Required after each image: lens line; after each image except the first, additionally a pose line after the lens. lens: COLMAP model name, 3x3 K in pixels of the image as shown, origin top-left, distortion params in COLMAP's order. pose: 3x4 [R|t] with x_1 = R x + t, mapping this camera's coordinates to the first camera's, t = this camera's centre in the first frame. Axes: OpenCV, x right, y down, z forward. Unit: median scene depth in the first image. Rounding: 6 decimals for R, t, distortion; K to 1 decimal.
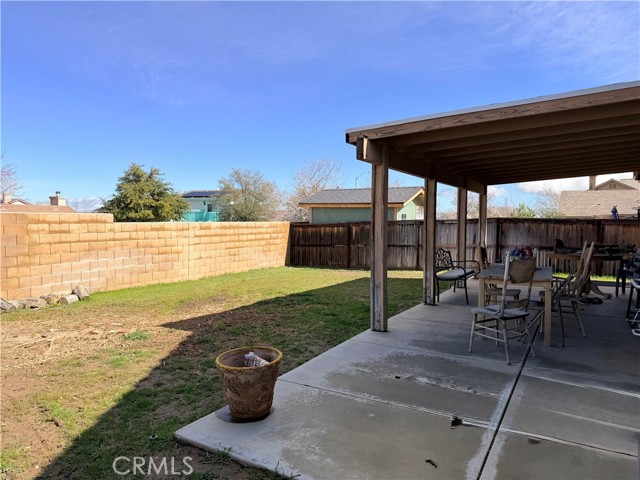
lens RADIAL K [[446.0, 0, 319.9], [0, 446.0, 240.2], [0, 0, 1]] dist [-0.005752, -0.015747]
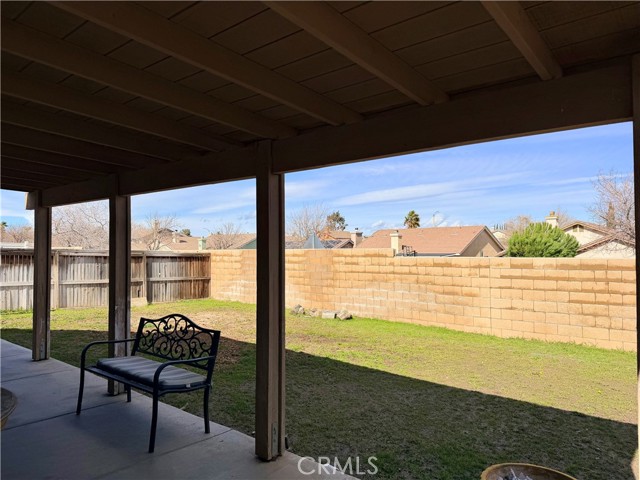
lens RADIAL K [[446.0, 0, 319.9], [0, 446.0, 240.4], [0, 0, 1]] dist [-0.005752, -0.015747]
pose [[-0.214893, -0.024925, -0.976319, 0.592563], [-0.042199, 0.998978, -0.016215, -0.052520], [0.975725, 0.037715, -0.215726, 1.032943]]
